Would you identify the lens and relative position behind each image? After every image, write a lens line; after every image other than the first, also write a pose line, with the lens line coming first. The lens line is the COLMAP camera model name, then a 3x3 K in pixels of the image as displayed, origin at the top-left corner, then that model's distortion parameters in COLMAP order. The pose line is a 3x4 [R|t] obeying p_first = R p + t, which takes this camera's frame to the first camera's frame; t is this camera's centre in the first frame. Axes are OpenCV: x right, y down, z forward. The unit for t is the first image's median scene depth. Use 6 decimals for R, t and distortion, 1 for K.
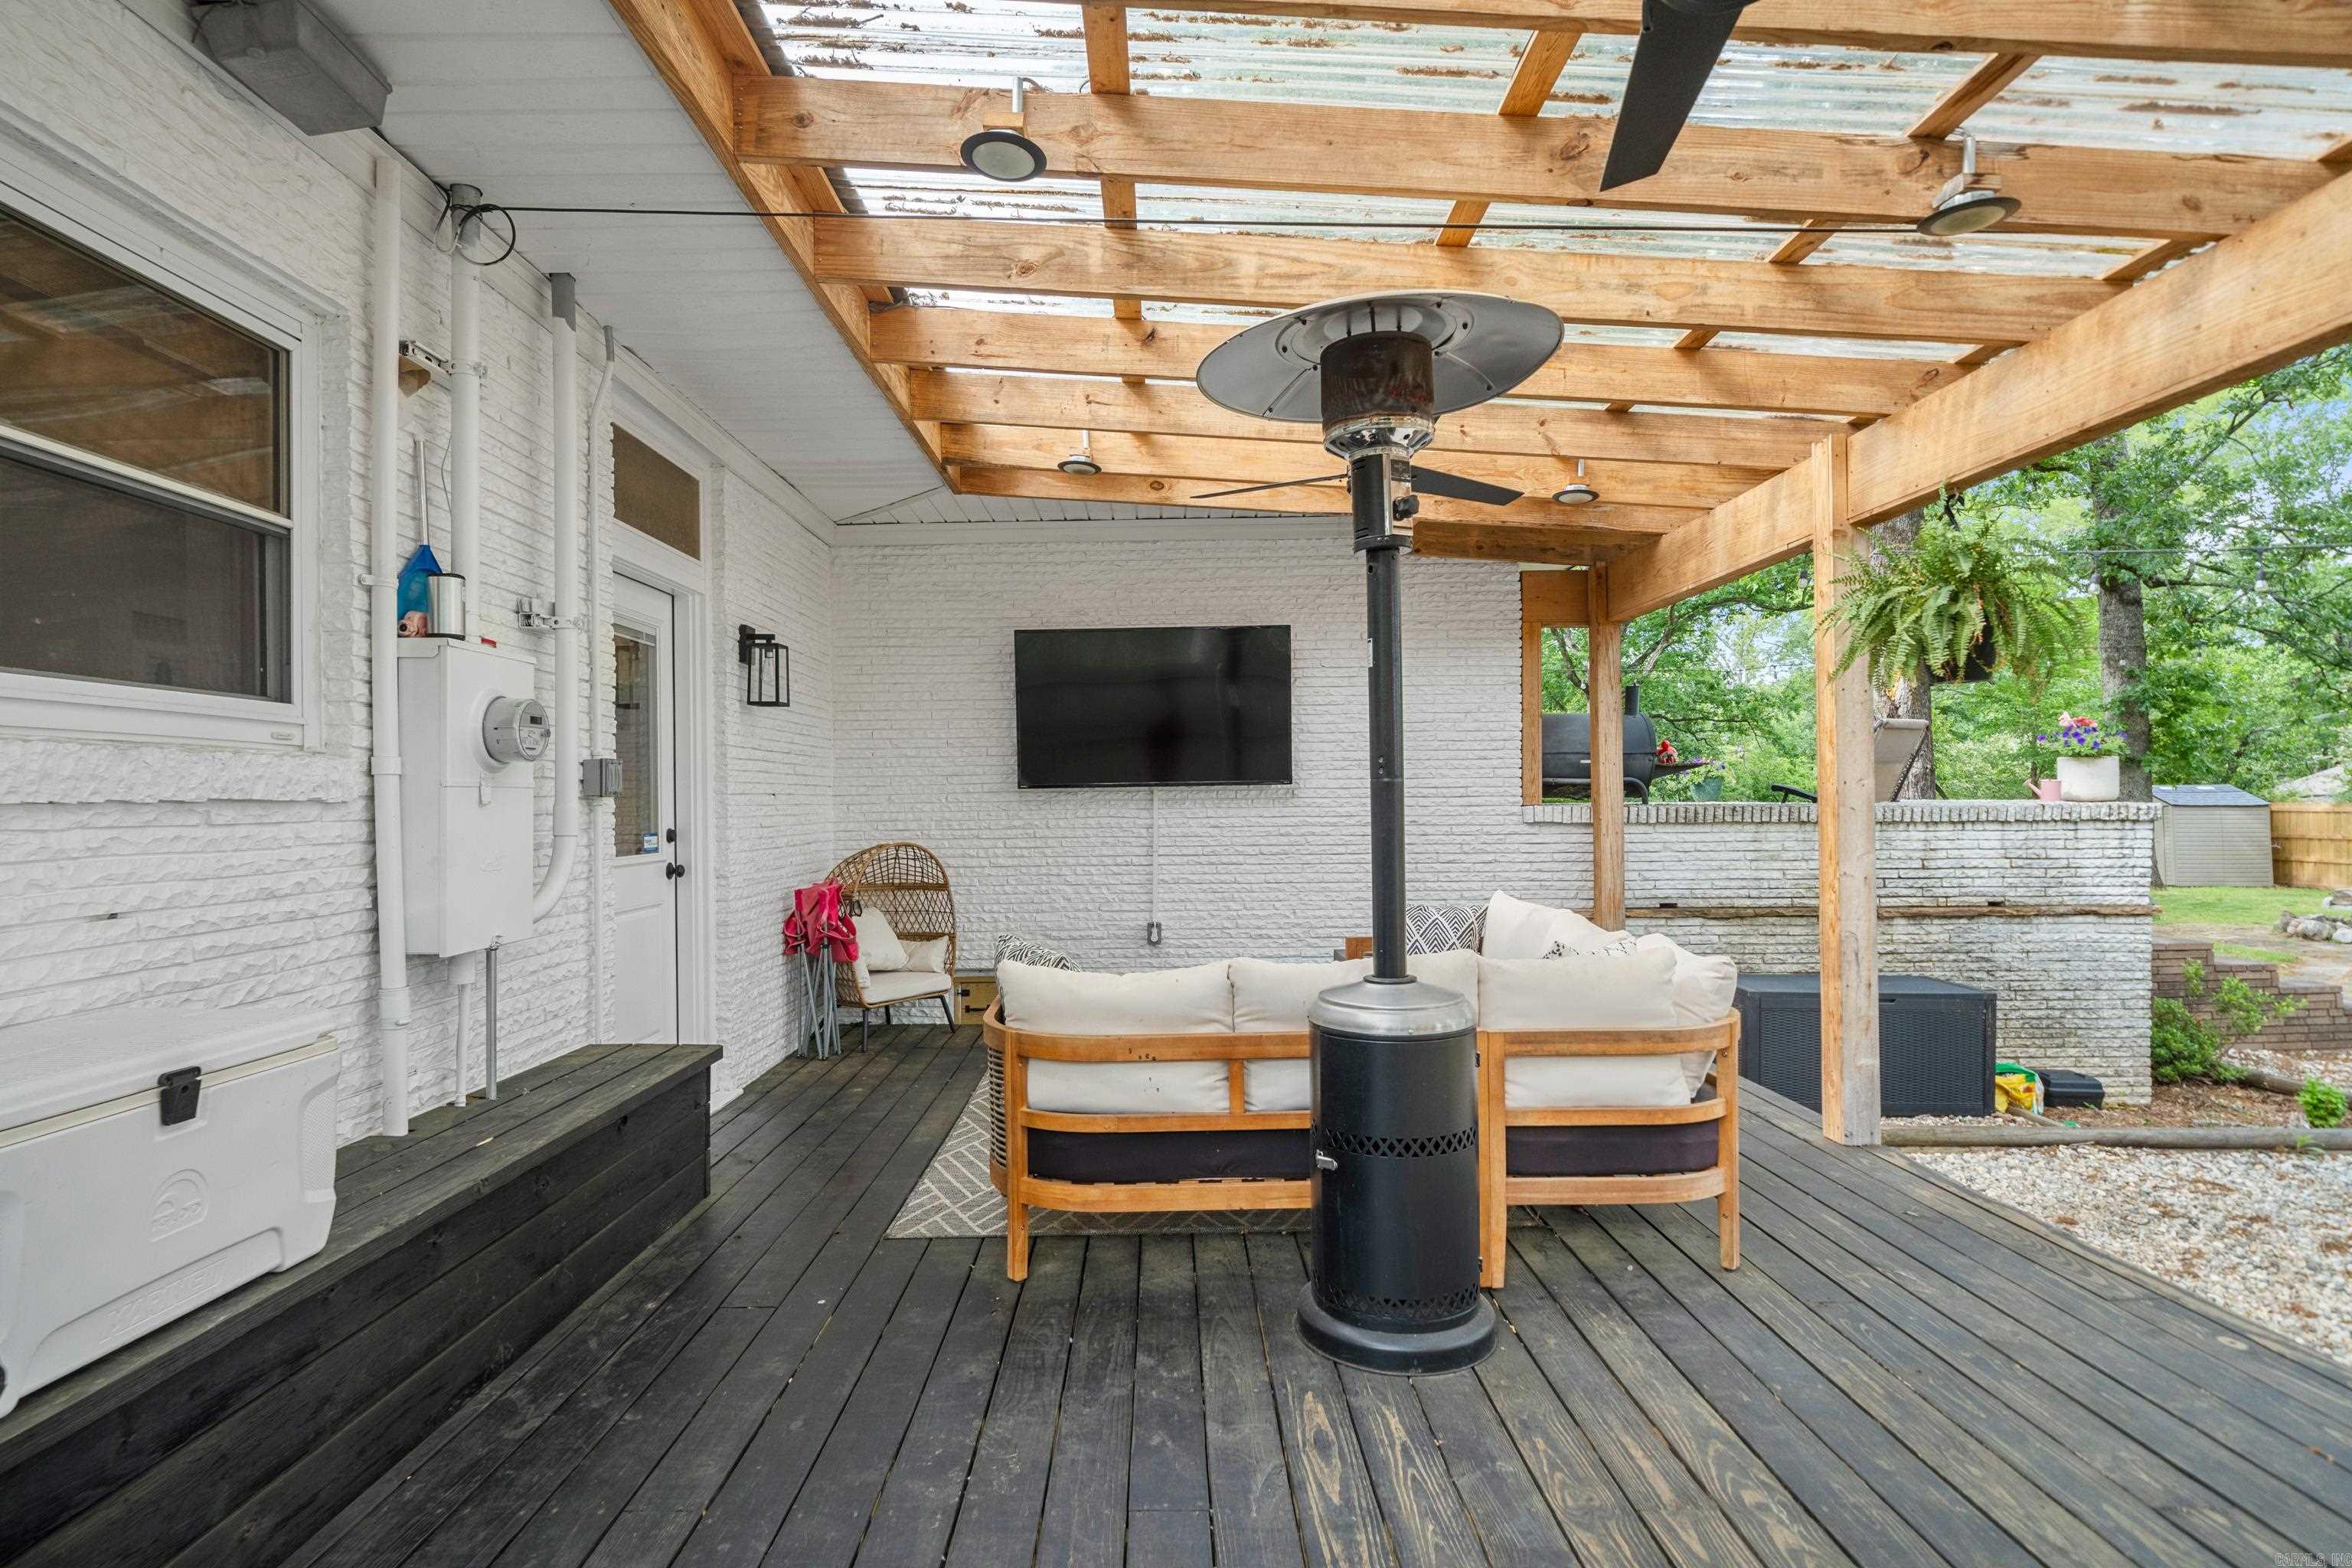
lens RADIAL K [[1186.2, 0, 1172.8], [0, 1186.2, 787.9], [0, 0, 1]] dist [0.001061, 0.000478]
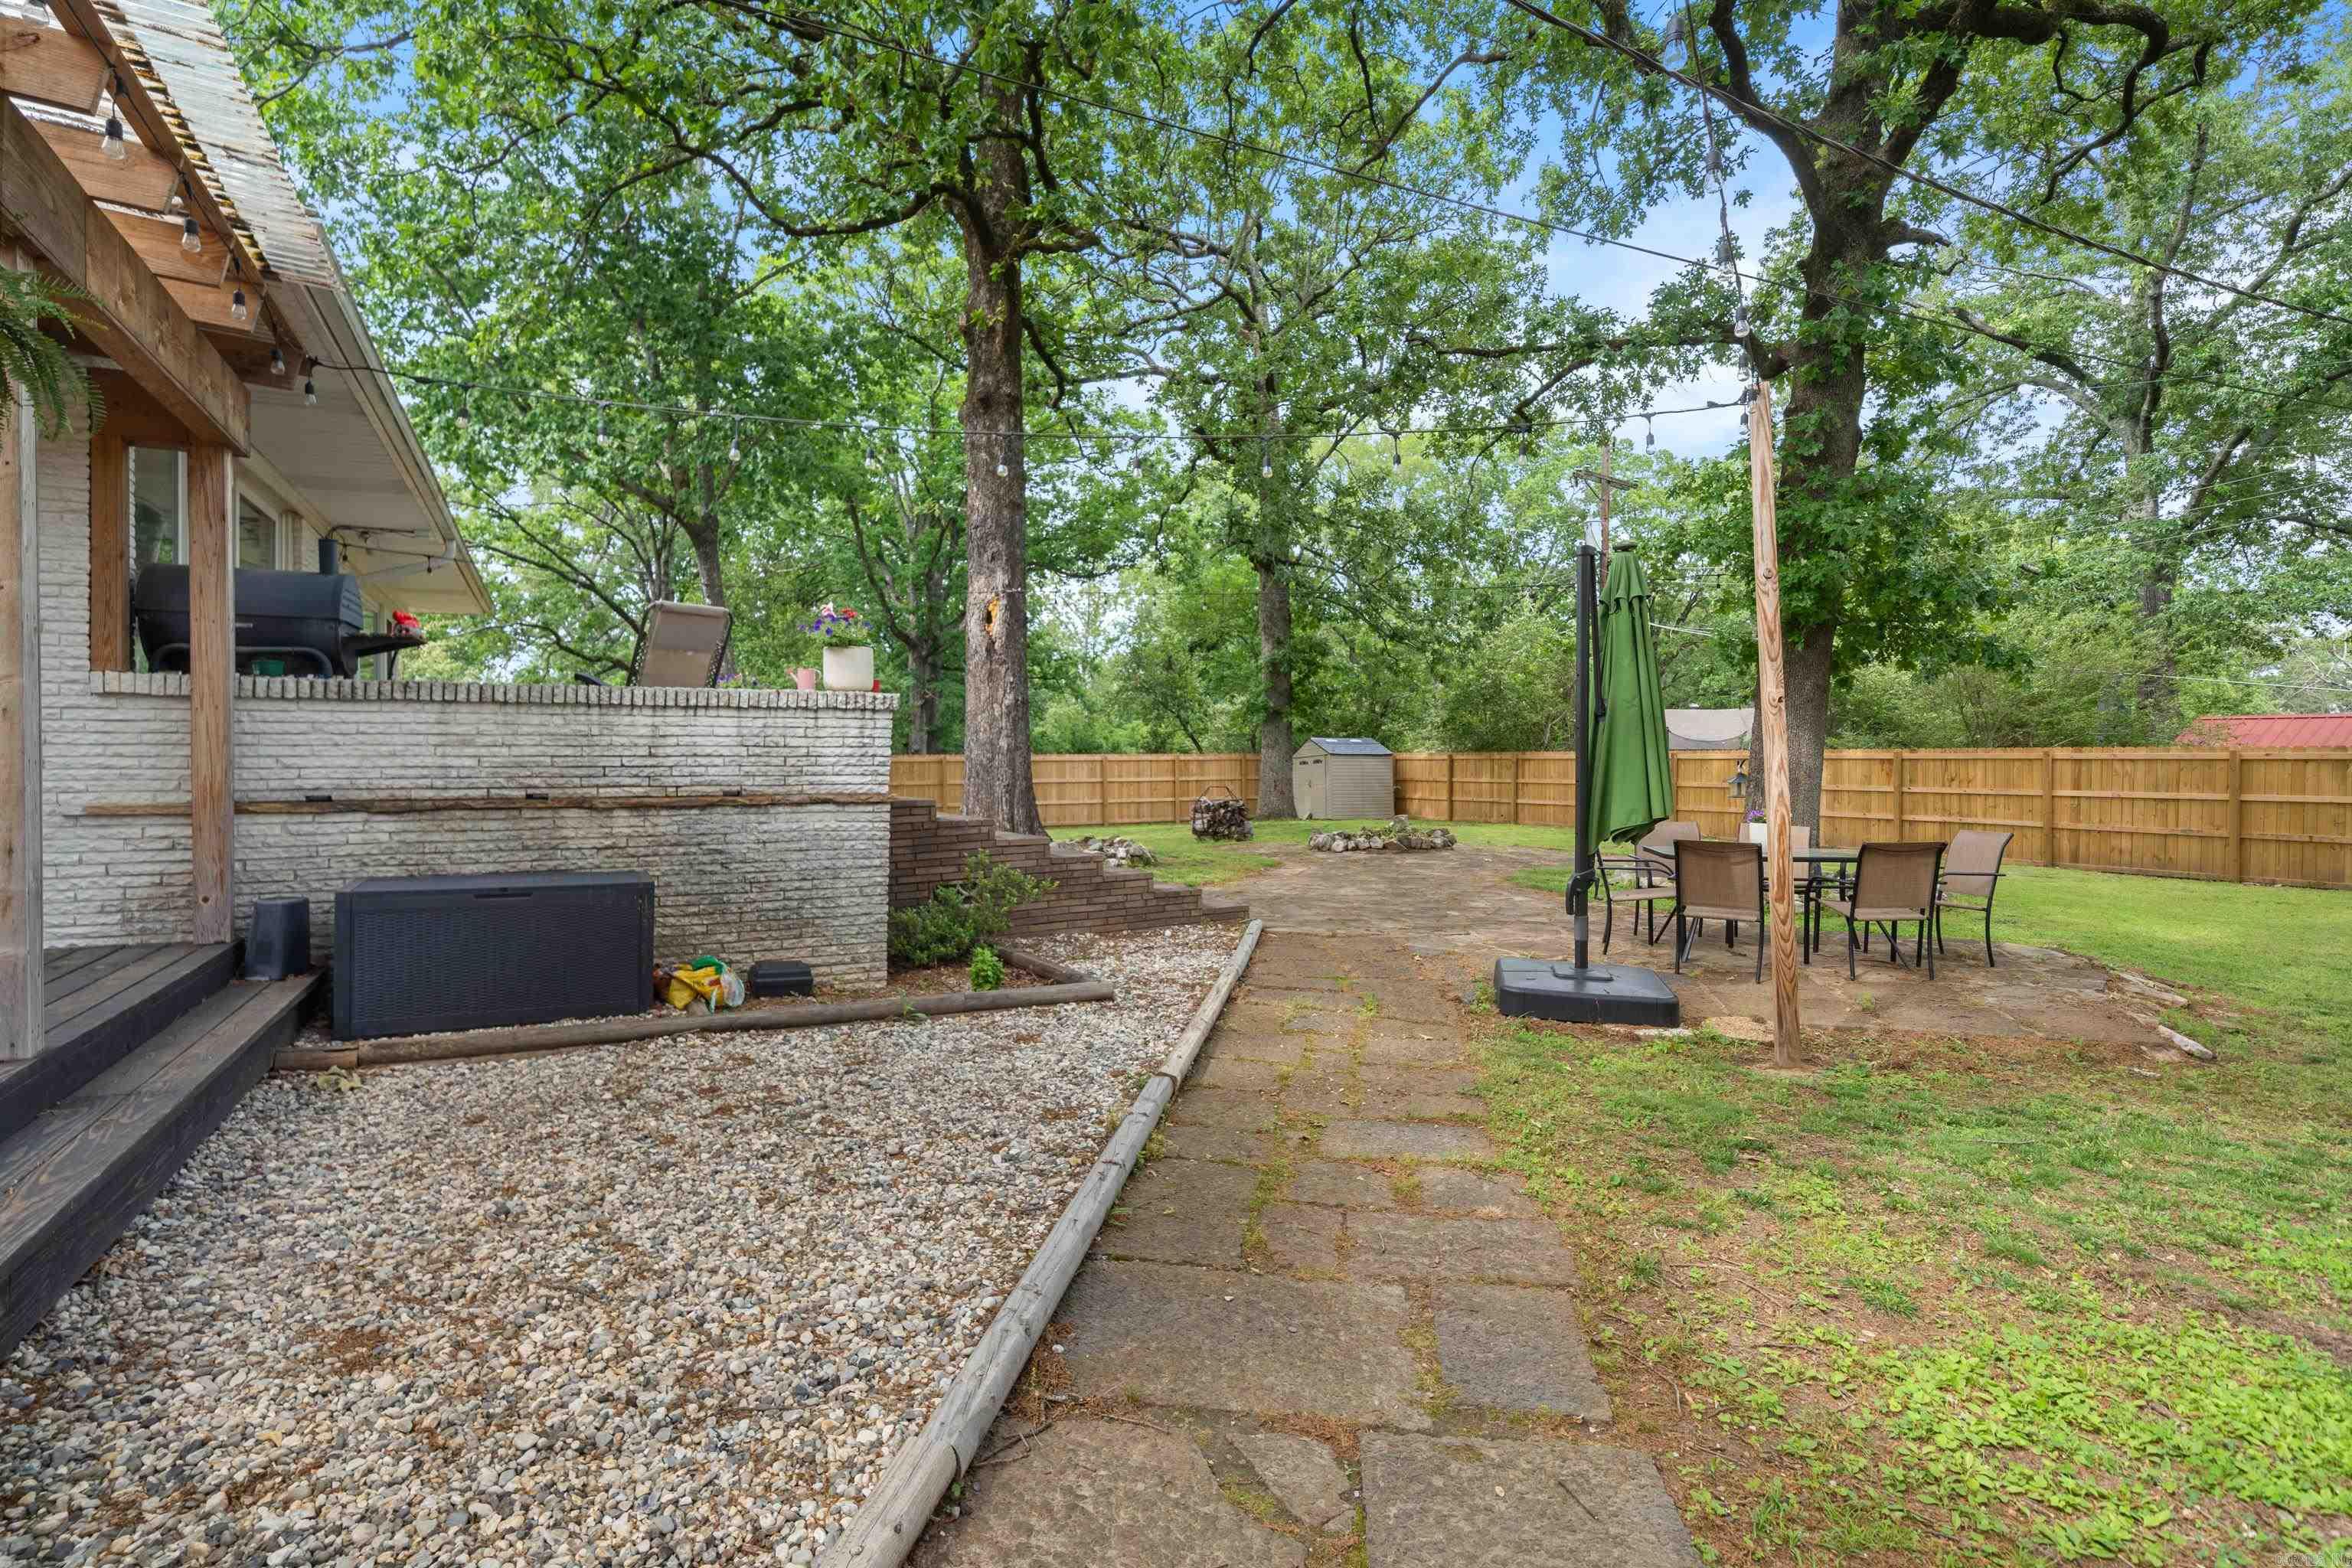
lens RADIAL K [[1186.2, 0, 1154.0], [0, 1186.2, 778.3], [0, 0, 1]] dist [0.001061, 0.000478]
pose [[0.886277, -0.000911, 0.463154, 0.601195], [-0.011844, 0.999626, 0.024630, 0.062889], [-0.463004, -0.027315, 0.885935, -0.009079]]
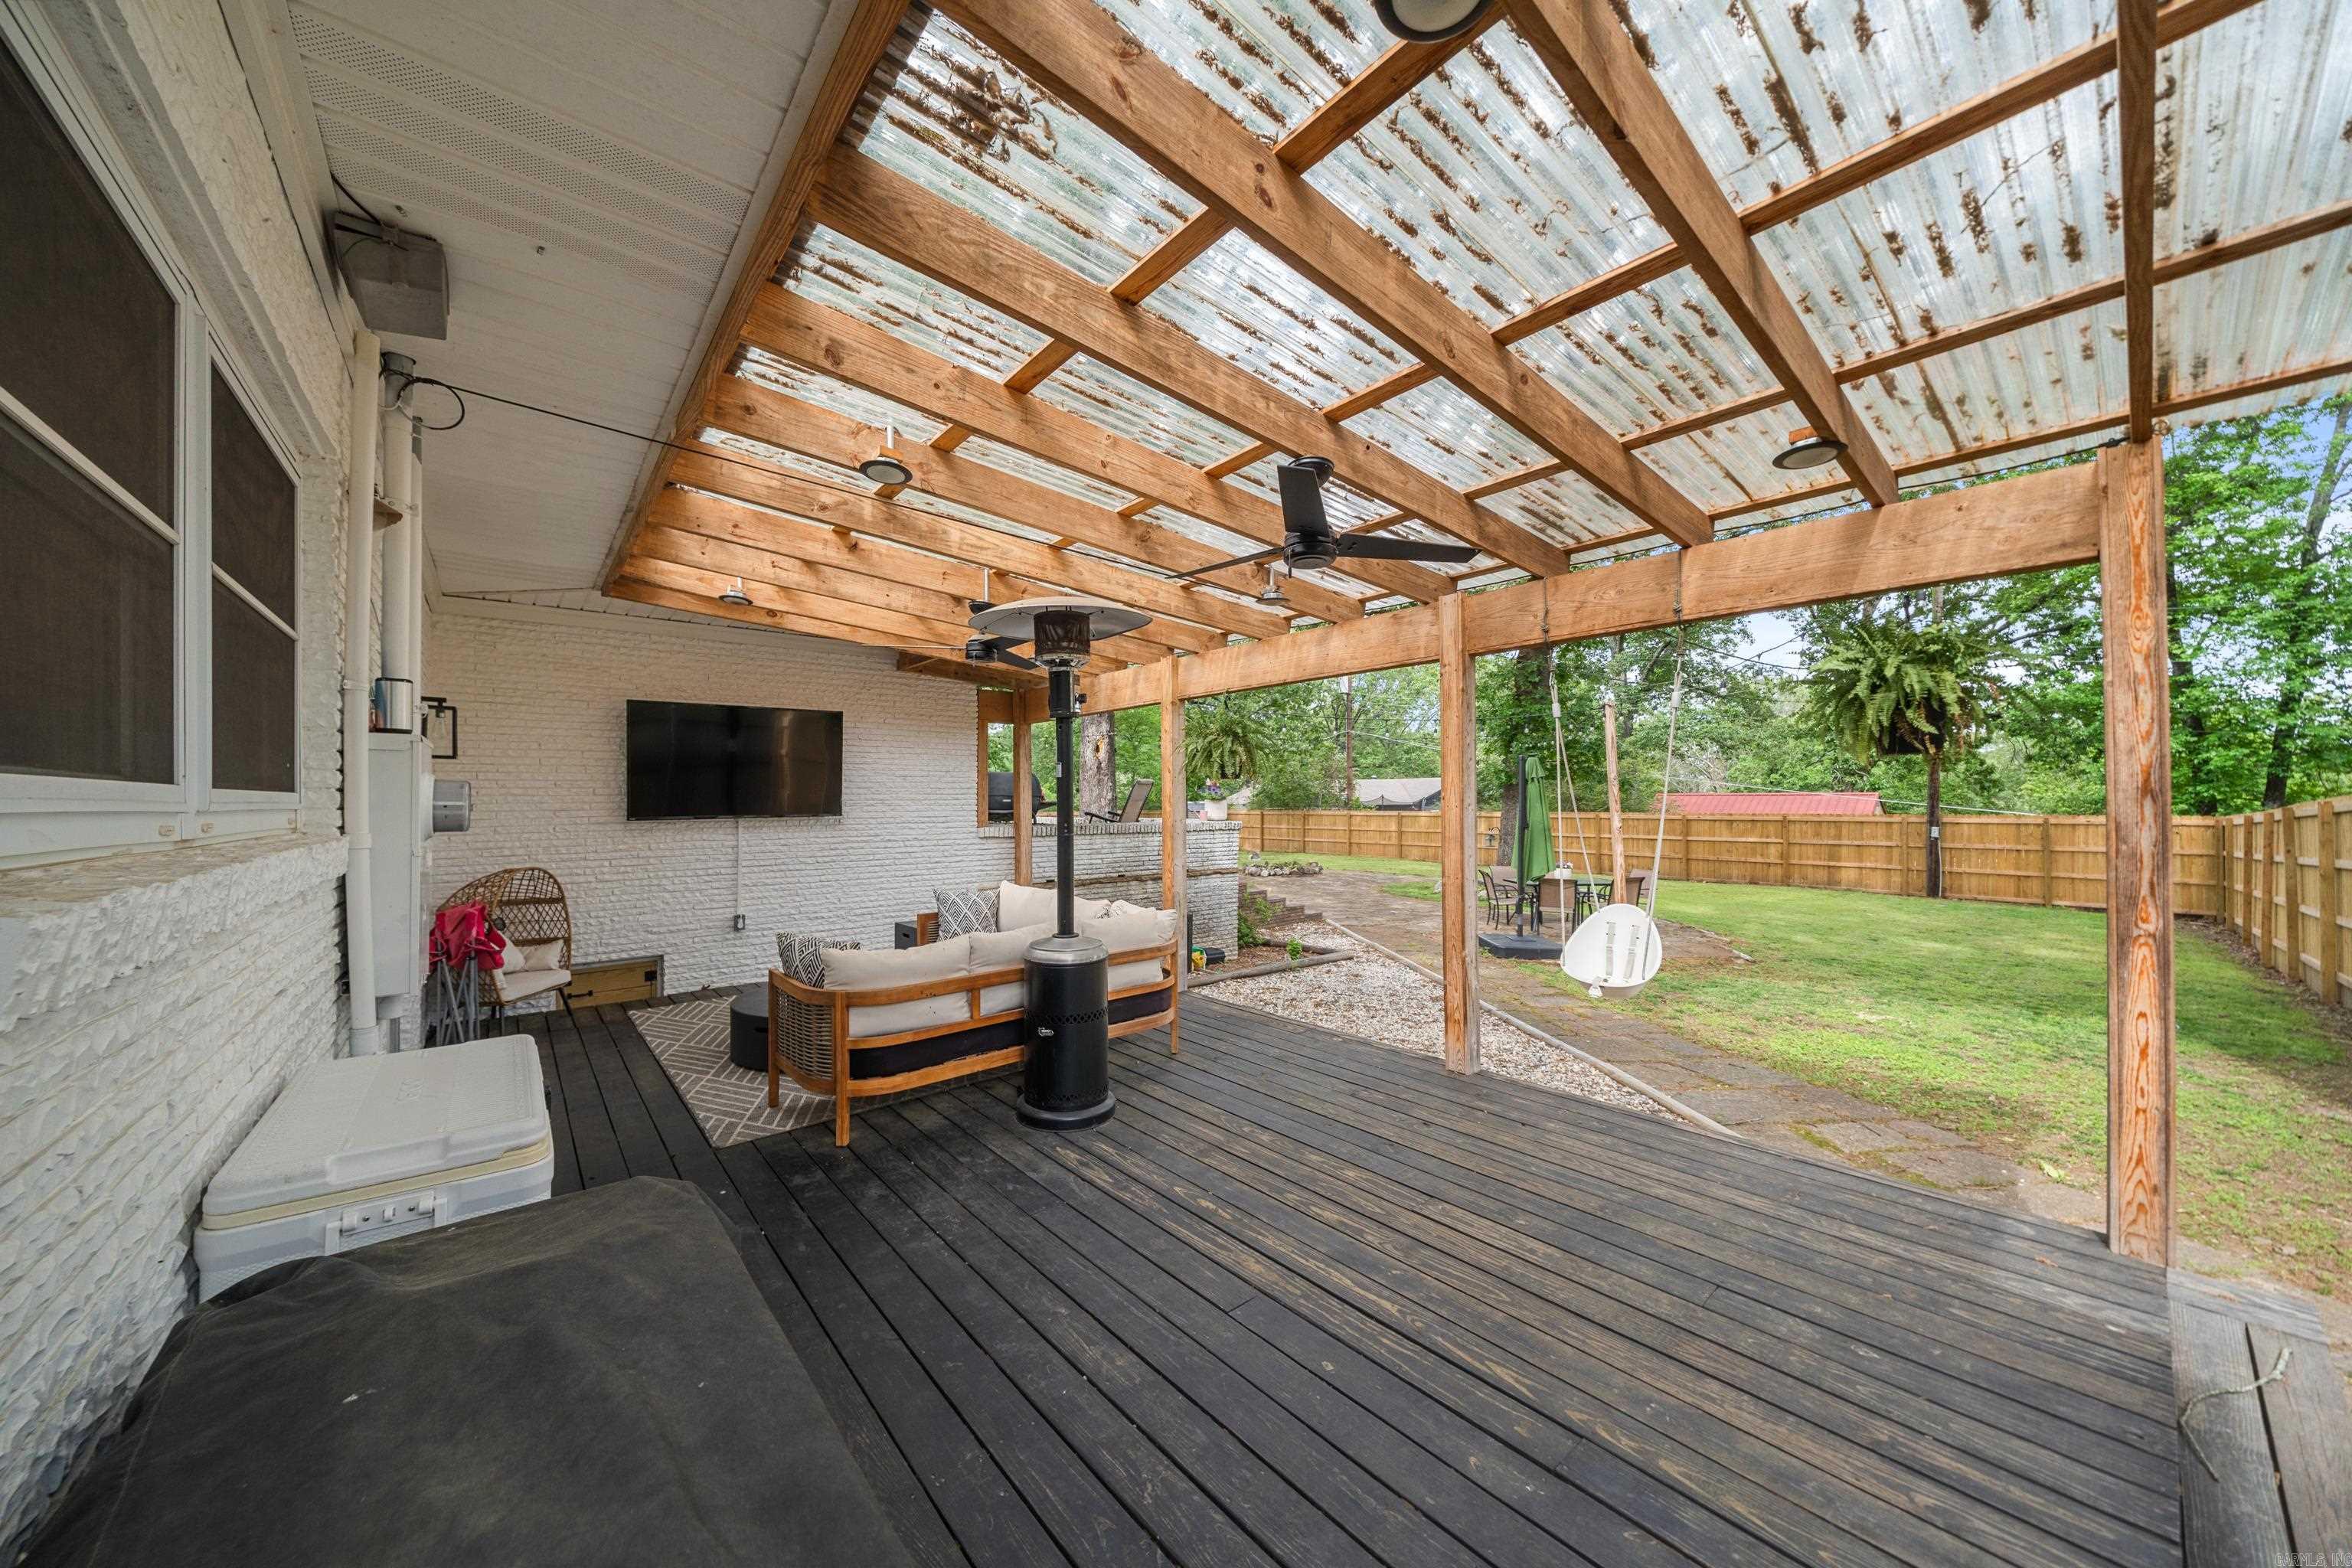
lens RADIAL K [[813.4, 0, 1159.9], [0, 813.4, 788.8], [0, 0, 1]] dist [-0.001205, -0.000366]
pose [[0.766708, 0.013685, 0.641850, -0.279667], [-0.010120, 0.999906, -0.009230, -0.035148], [-0.641916, 0.000581, 0.766775, -0.067905]]
